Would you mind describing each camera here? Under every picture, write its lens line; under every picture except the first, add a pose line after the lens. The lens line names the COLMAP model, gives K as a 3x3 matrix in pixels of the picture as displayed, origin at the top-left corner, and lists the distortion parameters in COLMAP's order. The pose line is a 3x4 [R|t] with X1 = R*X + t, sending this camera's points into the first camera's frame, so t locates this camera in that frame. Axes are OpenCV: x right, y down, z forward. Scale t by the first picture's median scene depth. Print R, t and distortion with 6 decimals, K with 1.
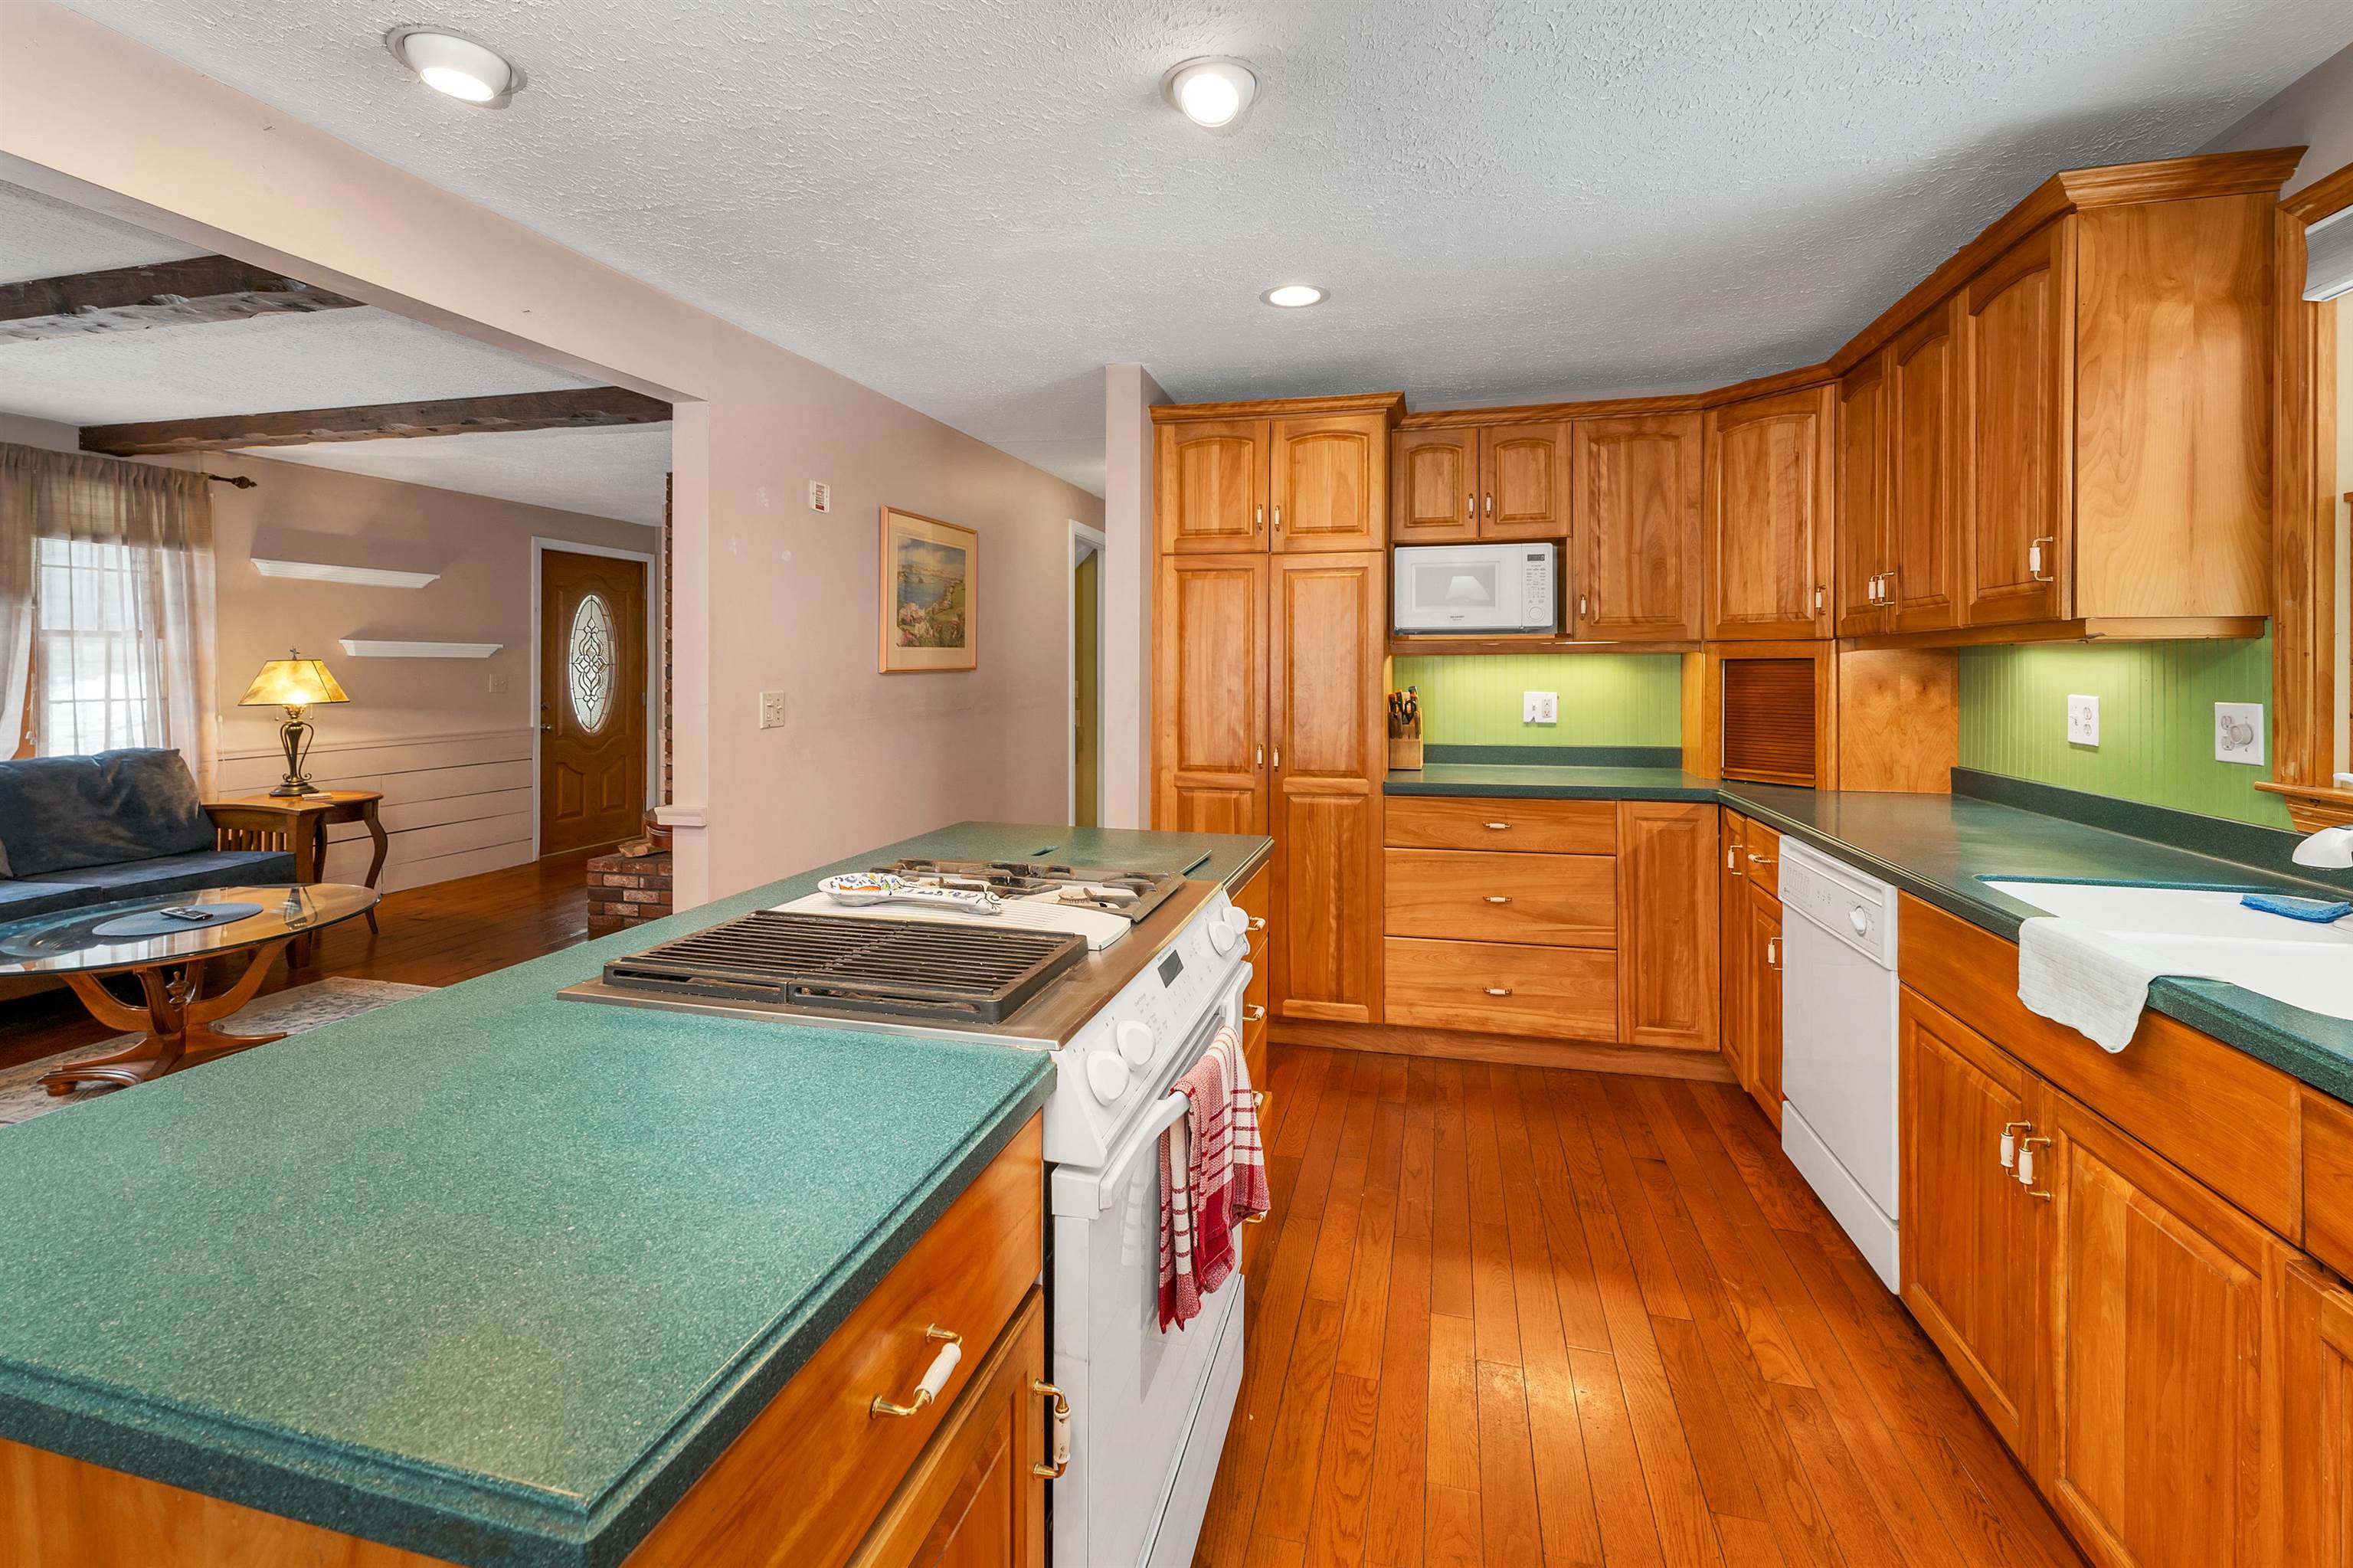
lens RADIAL K [[1010.1, 0, 1184.8], [0, 1010.1, 668.5], [0, 0, 1]] dist [0.000009, 0.000708]
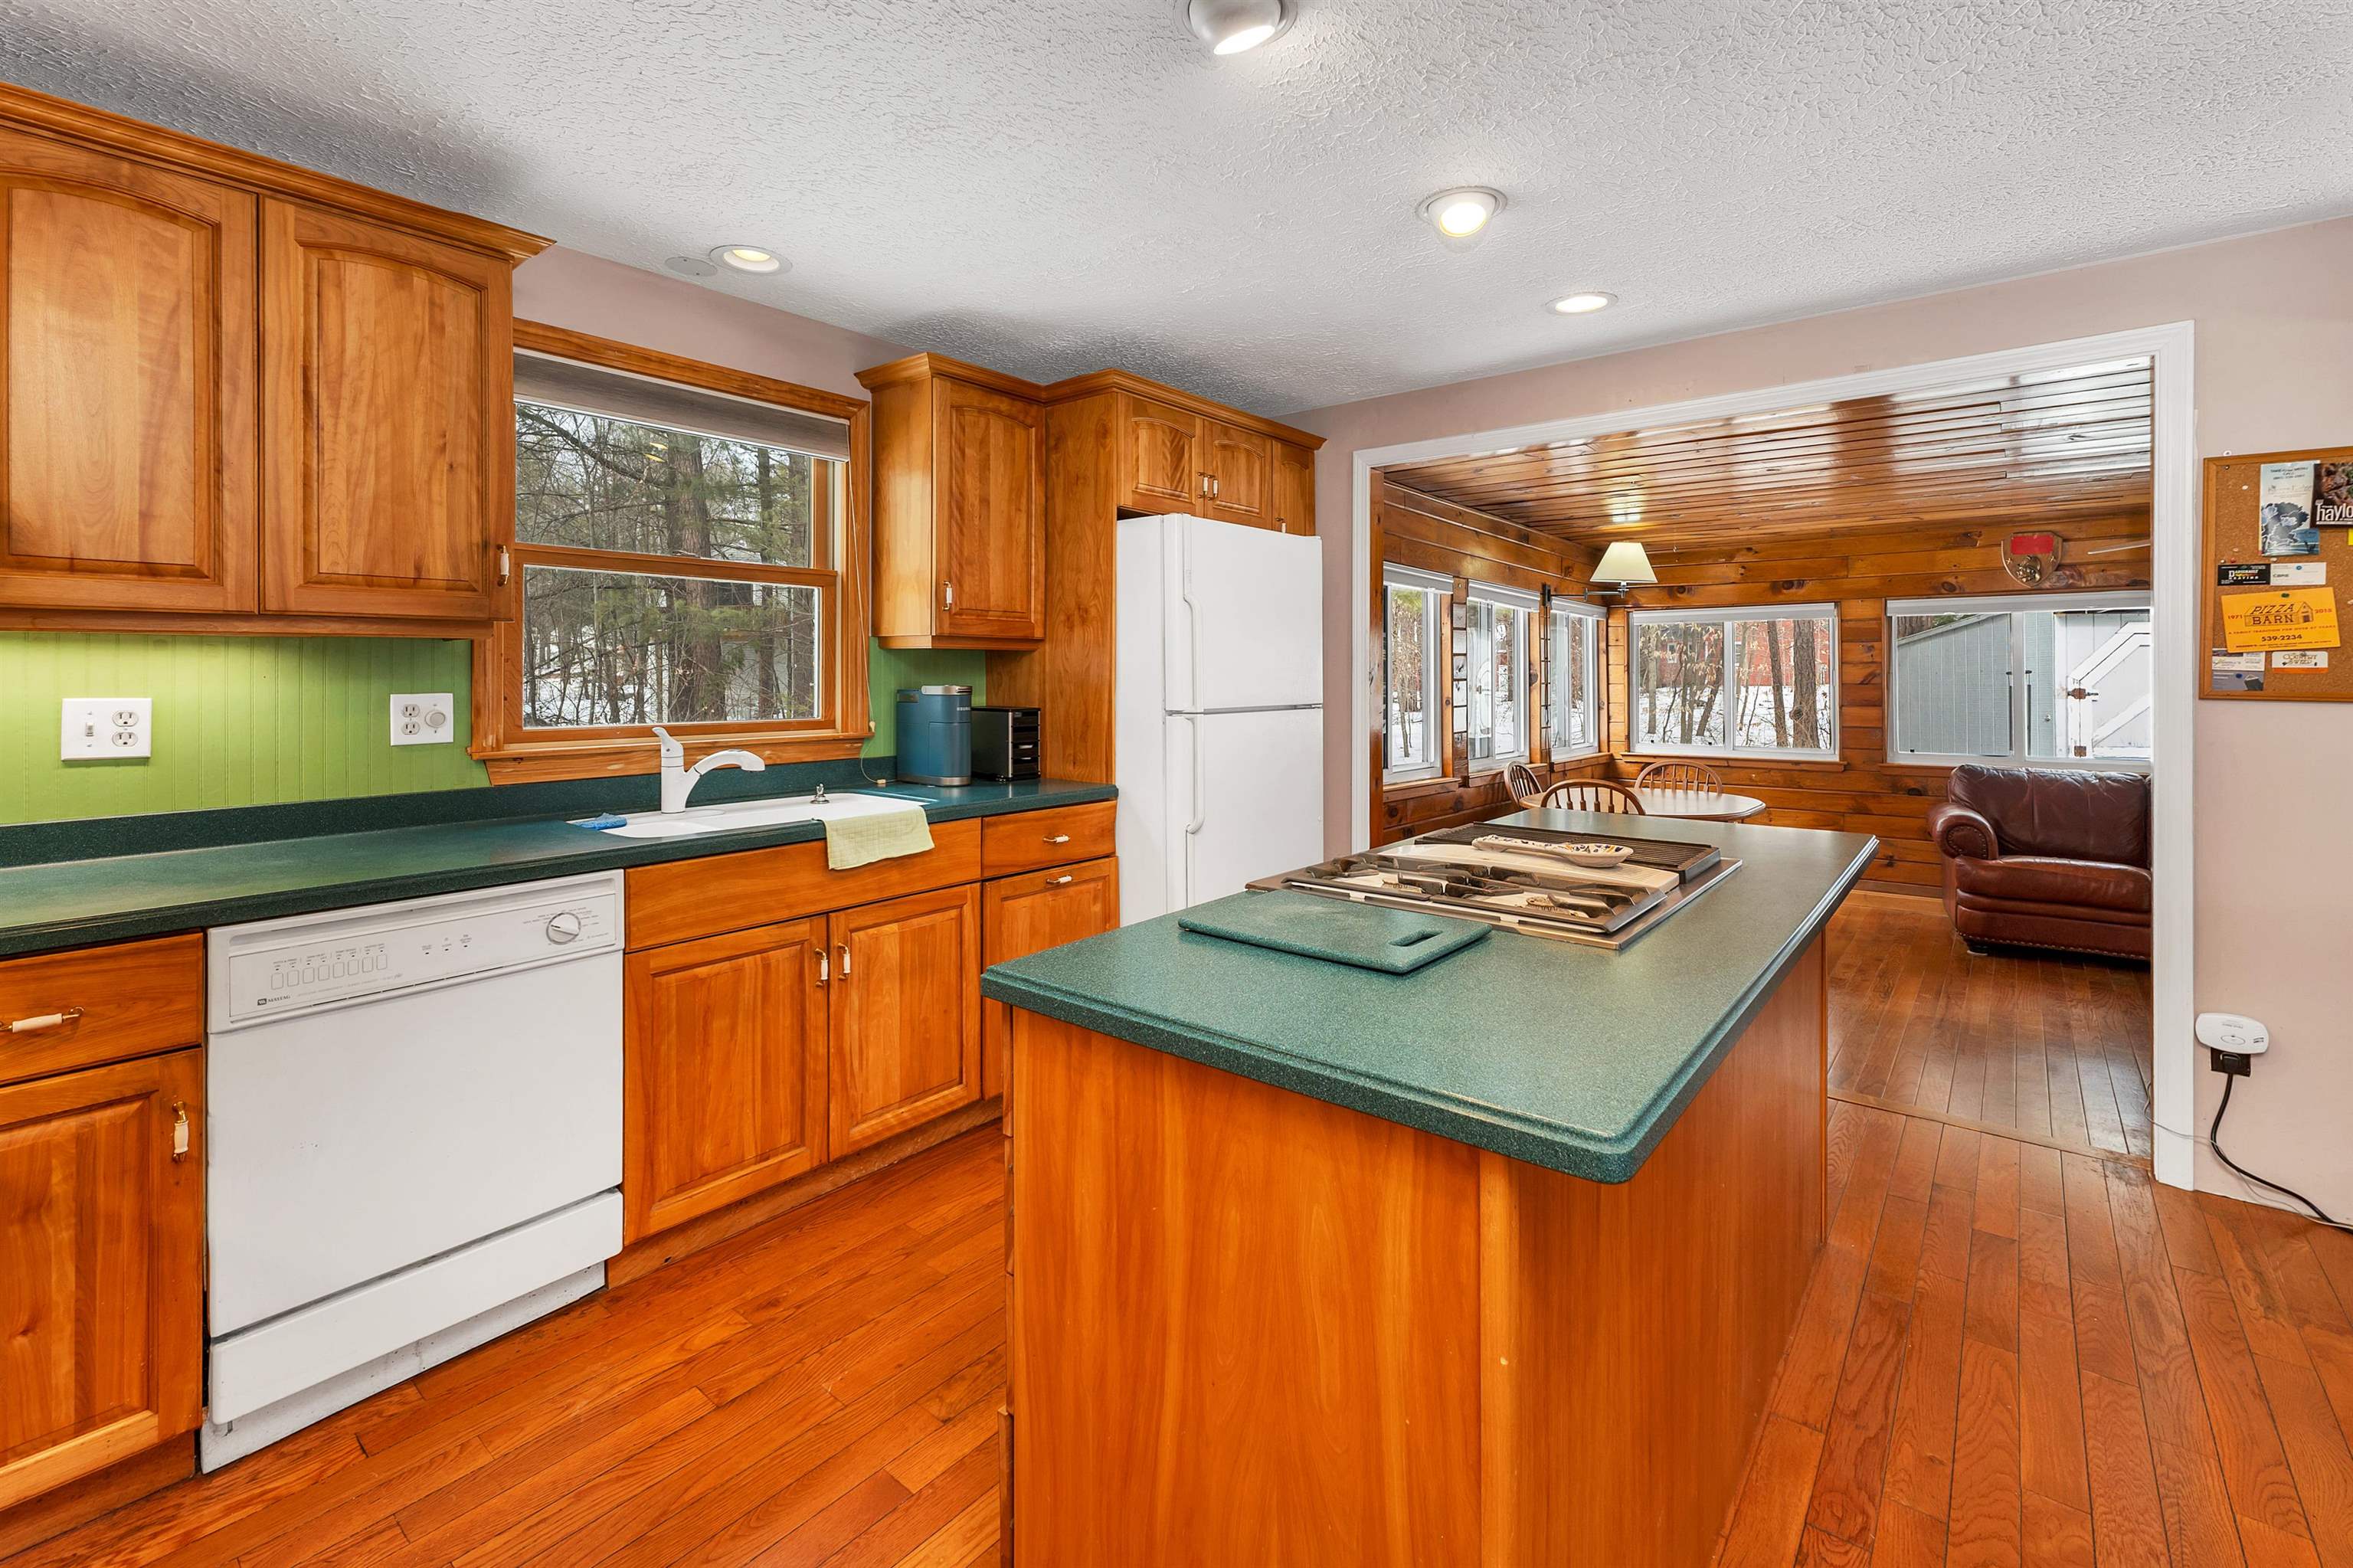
lens RADIAL K [[1010.1, 0, 1177.3], [0, 1010.1, 677.0], [0, 0, 1]] dist [0.000009, 0.000708]
pose [[-0.902591, -0.008933, 0.430406, -0.160560], [-0.003647, 0.999907, 0.013105, -0.002596], [-0.430484, 0.010259, -0.902540, 0.961536]]
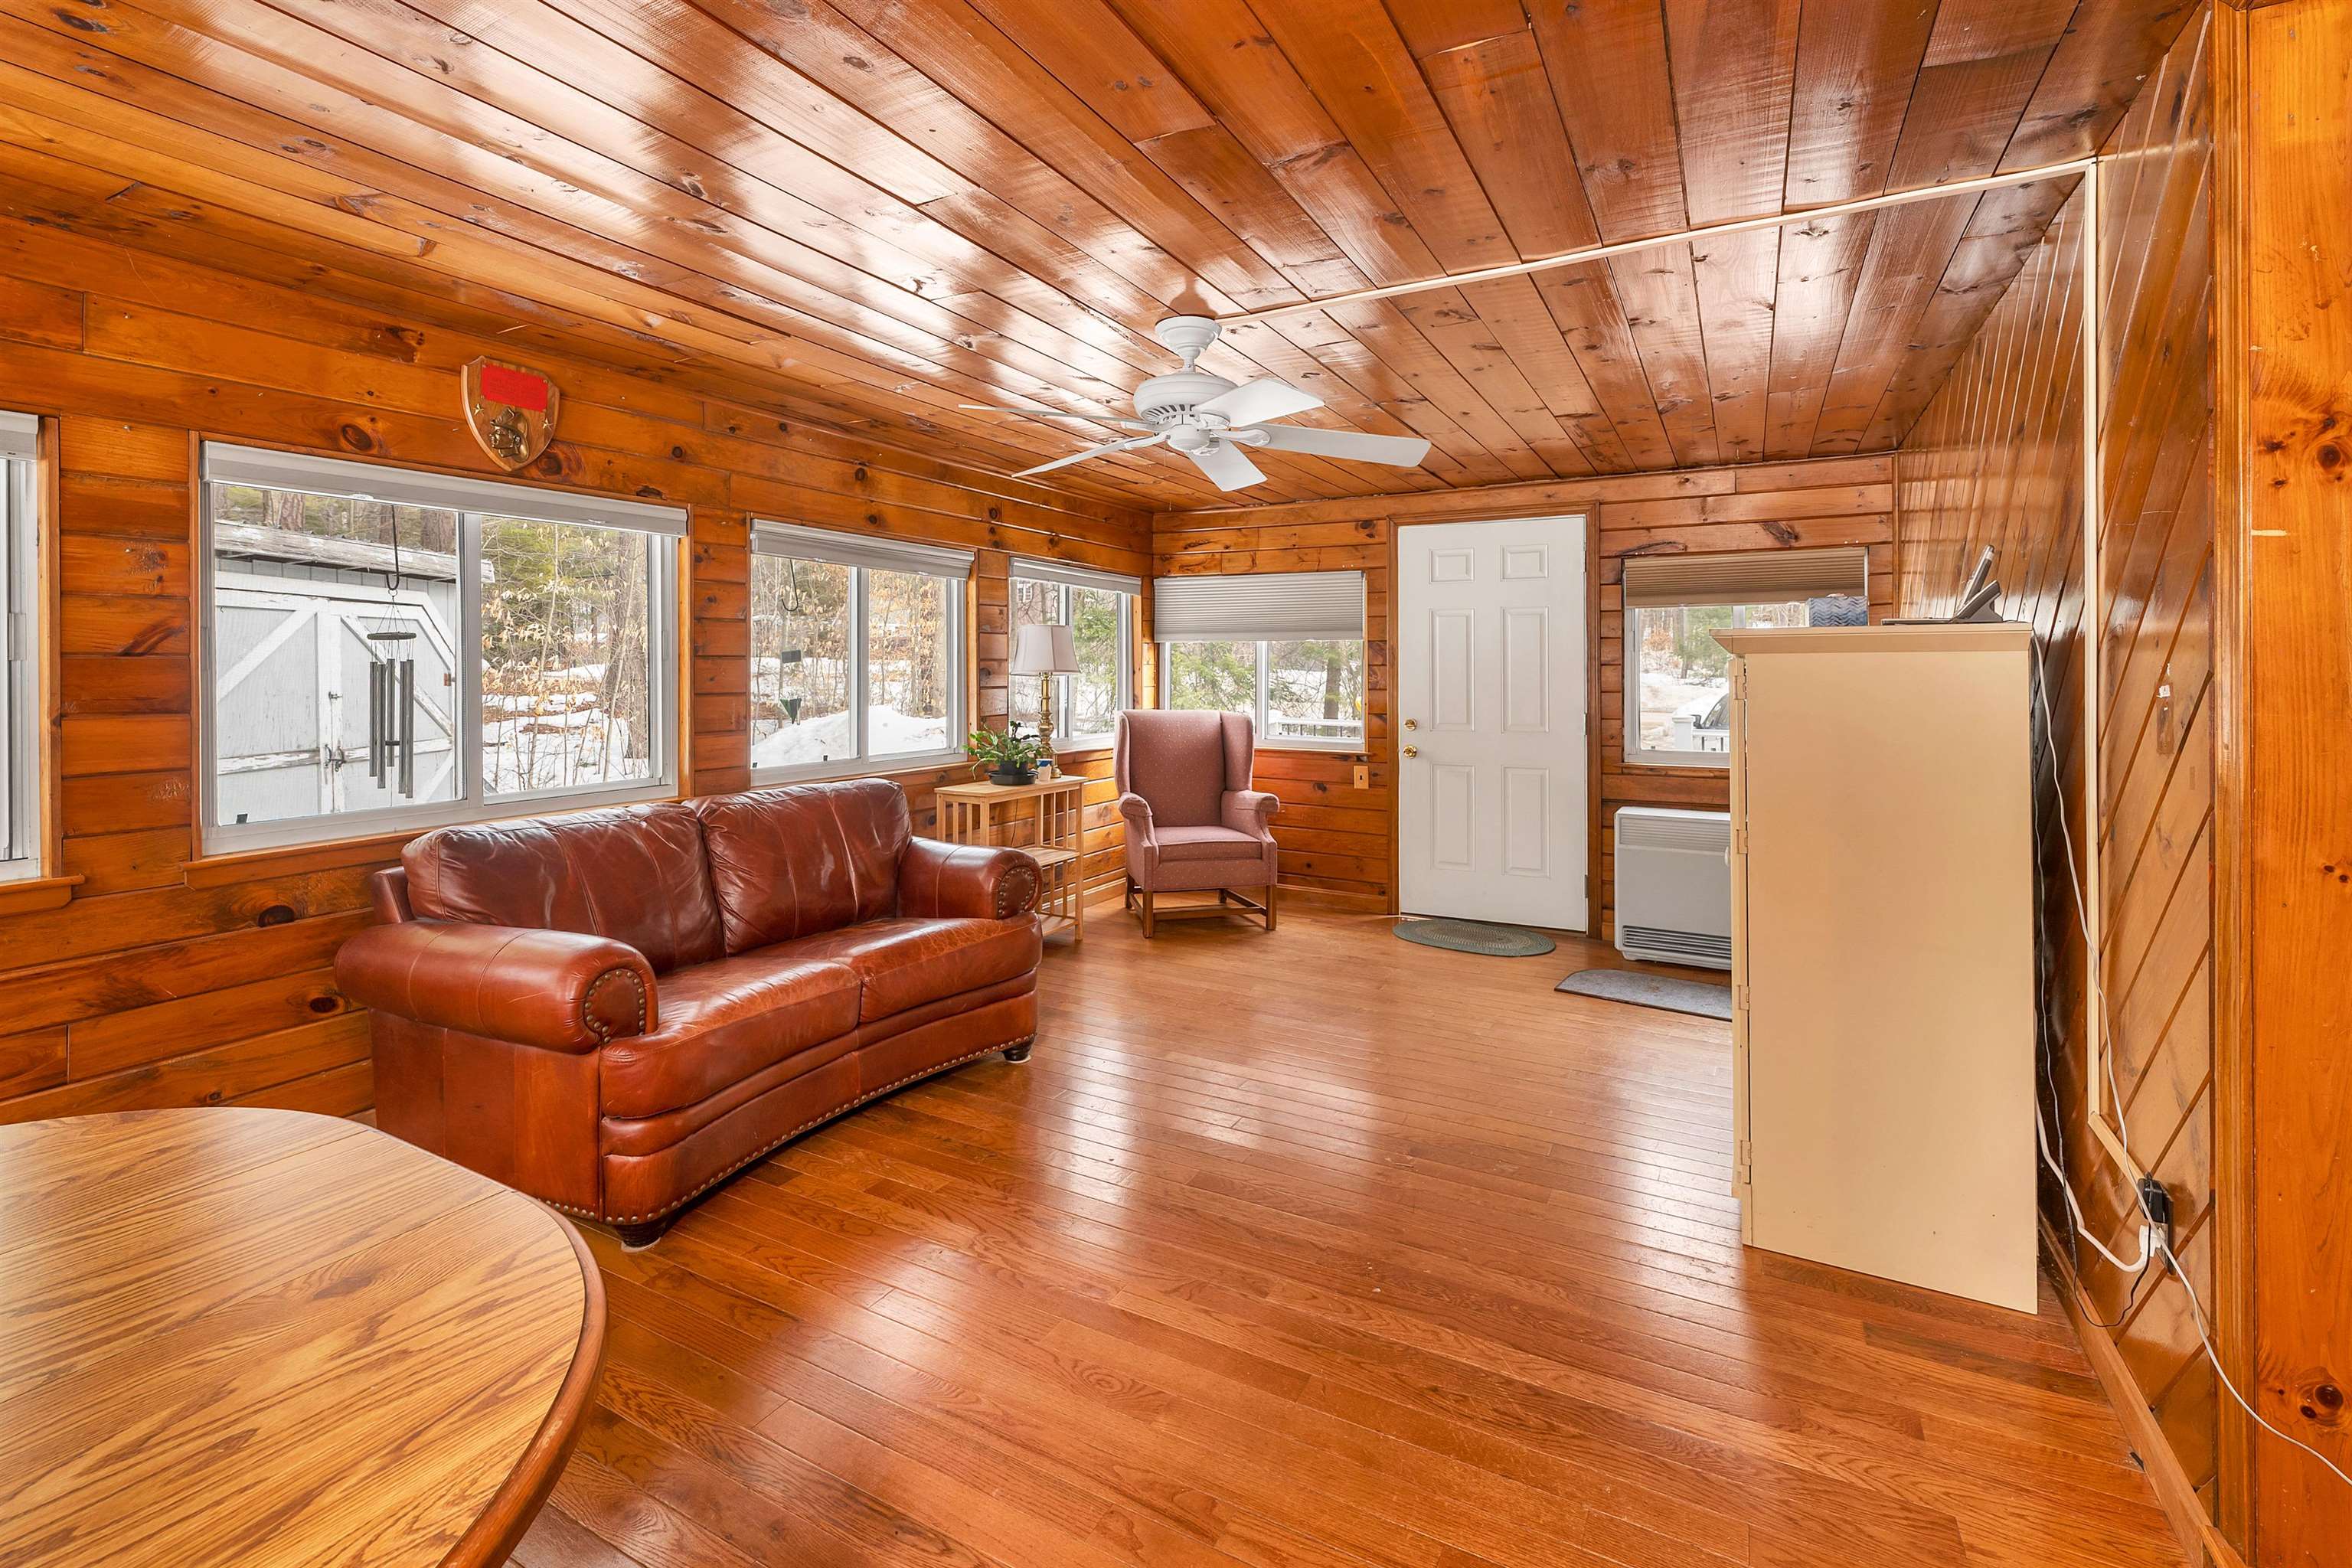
lens RADIAL K [[1009.7, 0, 1163.2], [0, 1009.7, 663.7], [0, 0, 1]] dist [0.000009, 0.000708]
pose [[-0.257025, -0.008860, -0.966364, -0.022428], [-0.012204, 0.999908, -0.005922, 0.030703], [0.966328, 0.010271, -0.257109, -0.376426]]
